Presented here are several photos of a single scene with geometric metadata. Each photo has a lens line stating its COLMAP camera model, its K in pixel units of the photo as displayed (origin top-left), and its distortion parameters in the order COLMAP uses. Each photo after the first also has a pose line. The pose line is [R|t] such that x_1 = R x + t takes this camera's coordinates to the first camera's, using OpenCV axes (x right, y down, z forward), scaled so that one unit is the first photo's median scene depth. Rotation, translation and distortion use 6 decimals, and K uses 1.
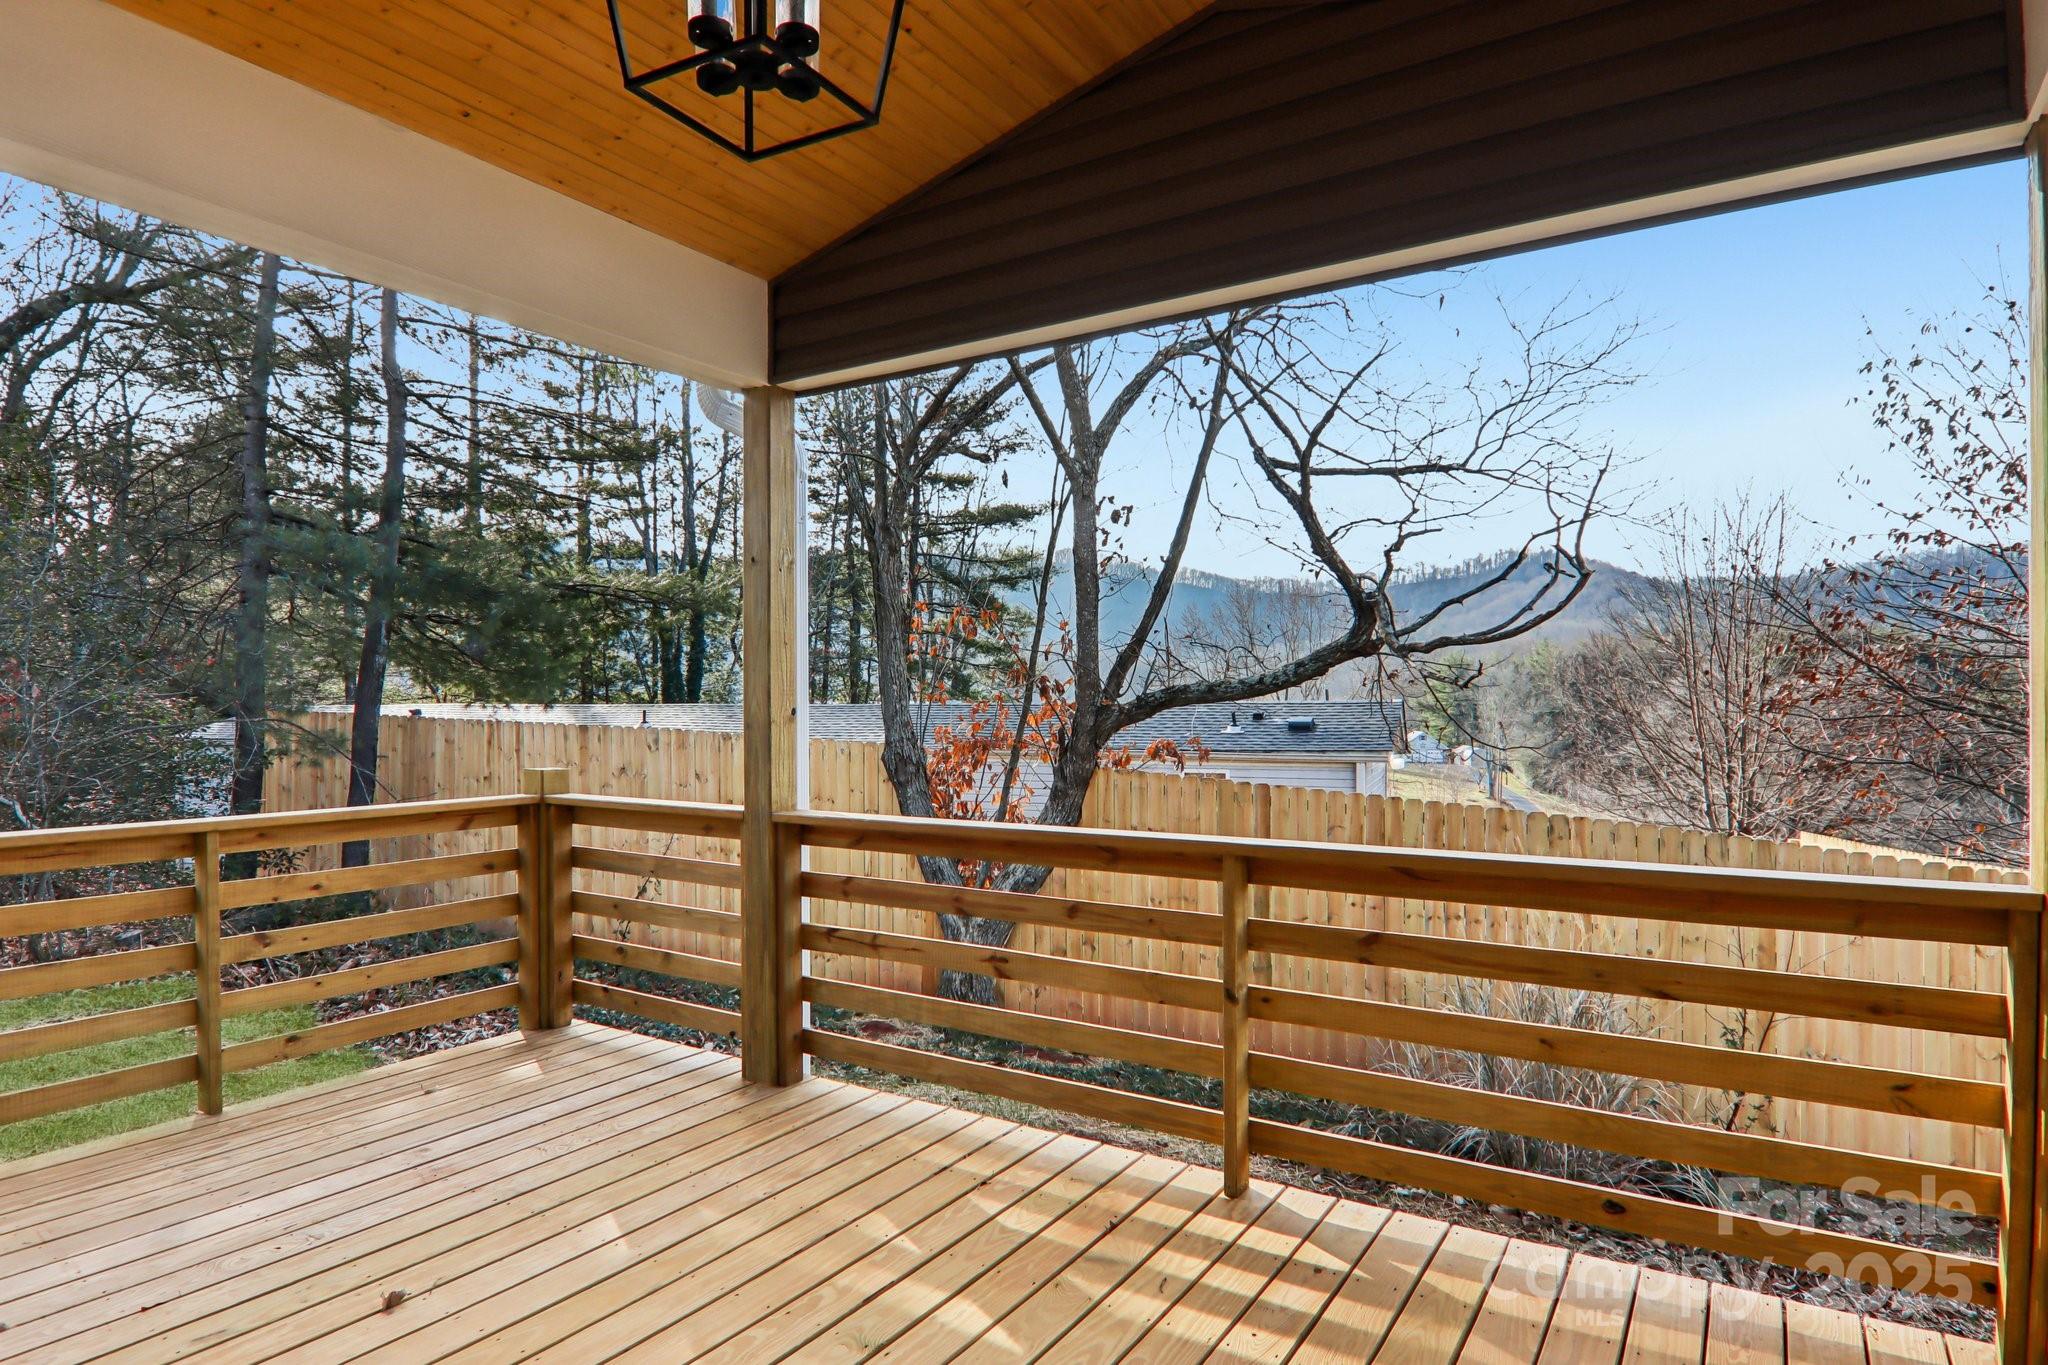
lens RADIAL K [[1157.9, 0, 1058.3], [0, 1157.9, 709.2], [0, 0, 1]] dist [-0.000264, -0.015706]
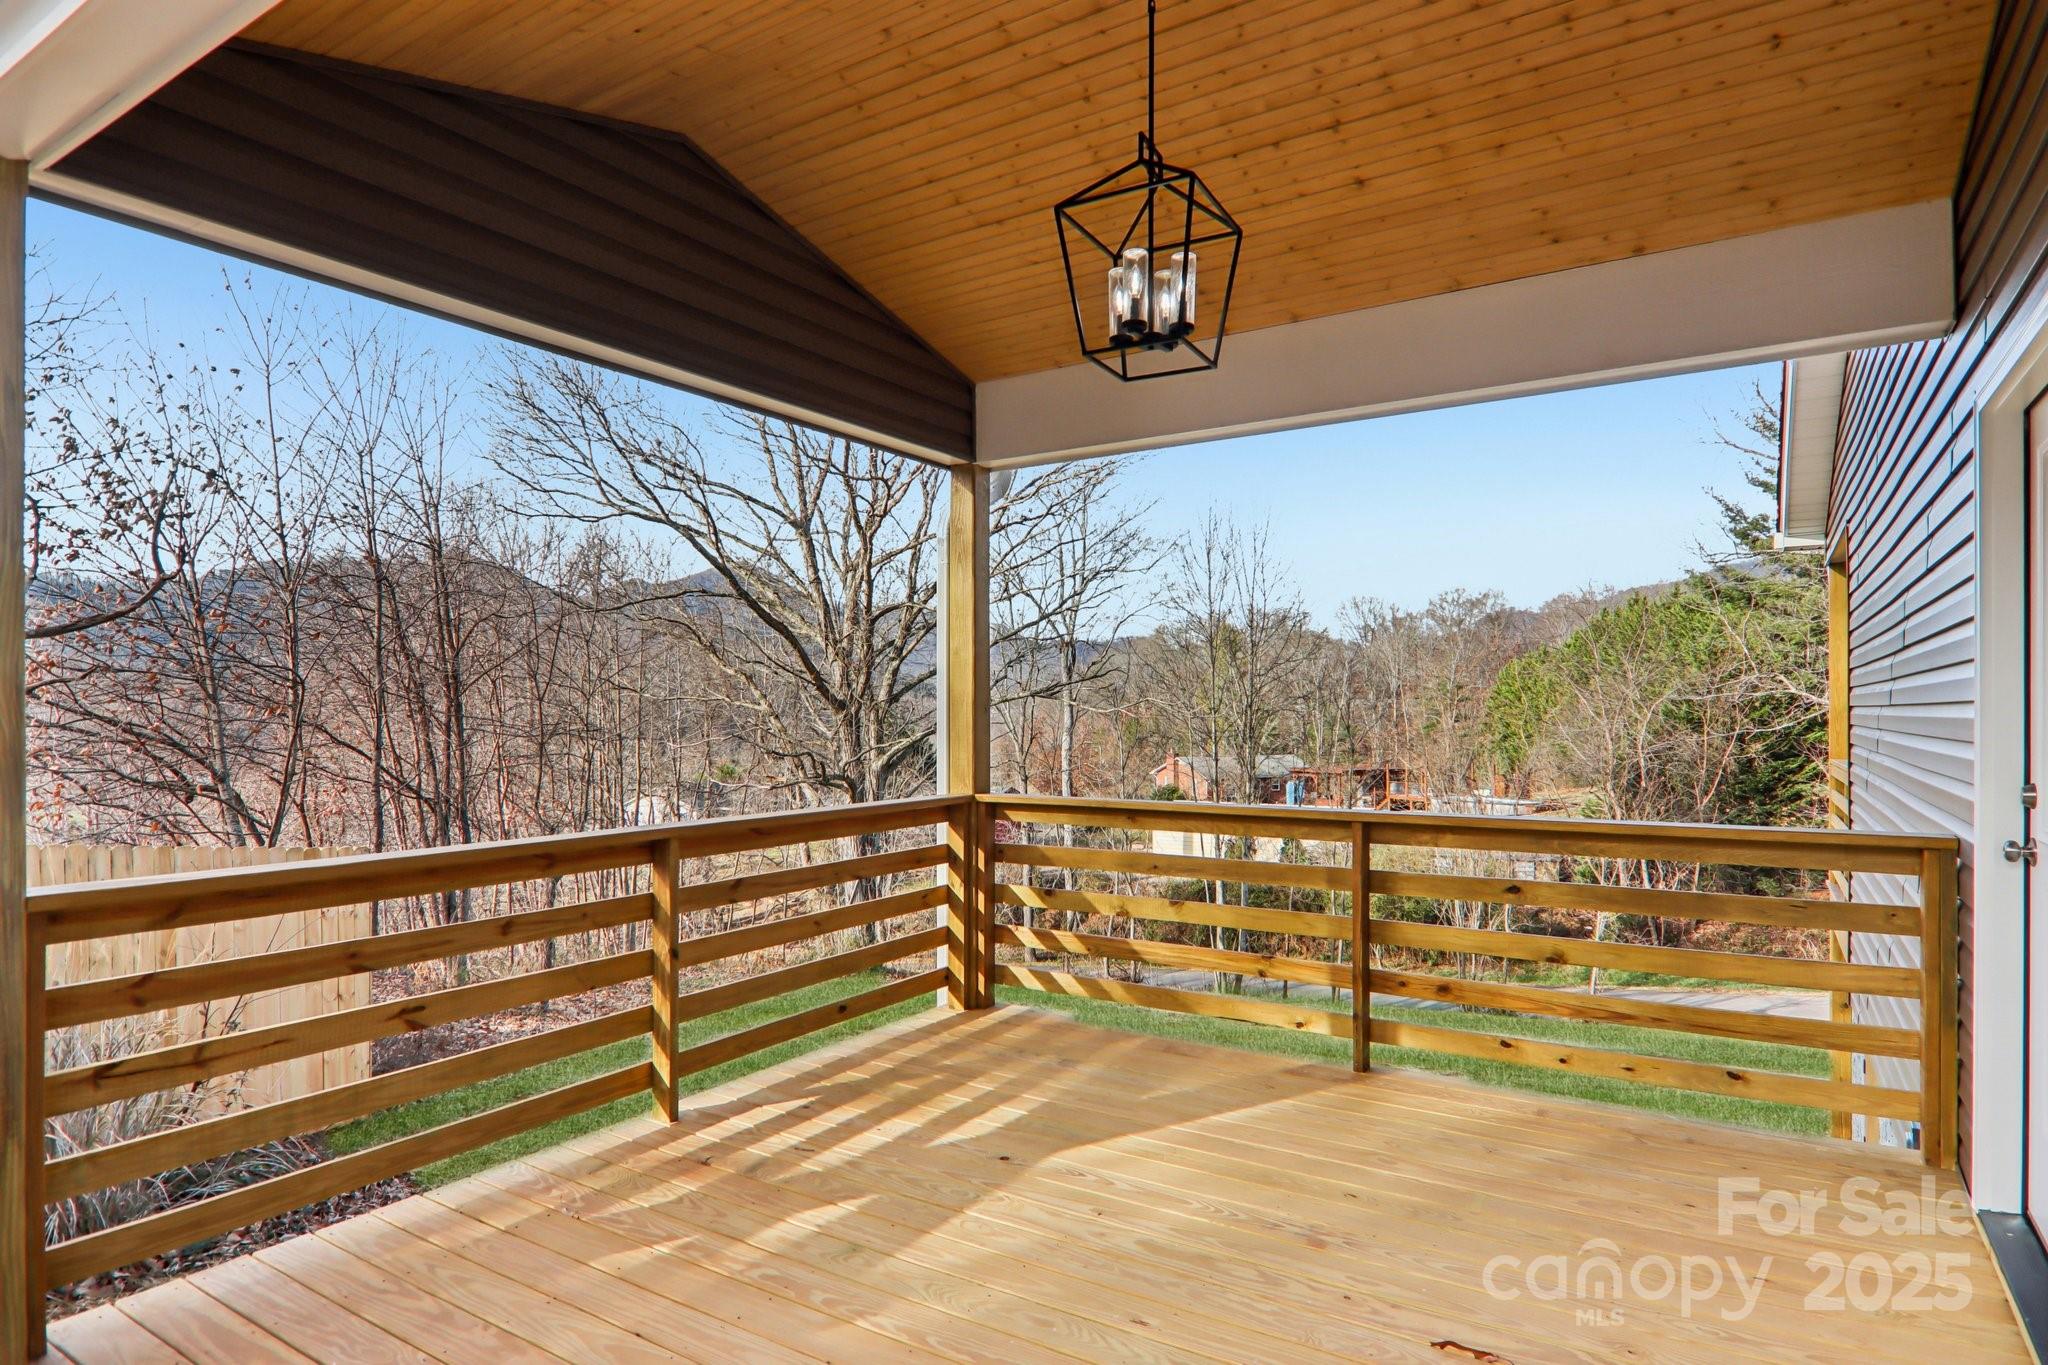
lens RADIAL K [[1140.0, 0, 1035.3], [0, 1140.0, 703.3], [0, 0, 1]] dist [-0.001452, -0.017174]
pose [[0.009035, 0.002894, 0.999955, -1.021732], [-0.002206, 0.999993, -0.002875, -0.011199], [-0.999957, -0.002180, 0.009041, 0.609011]]
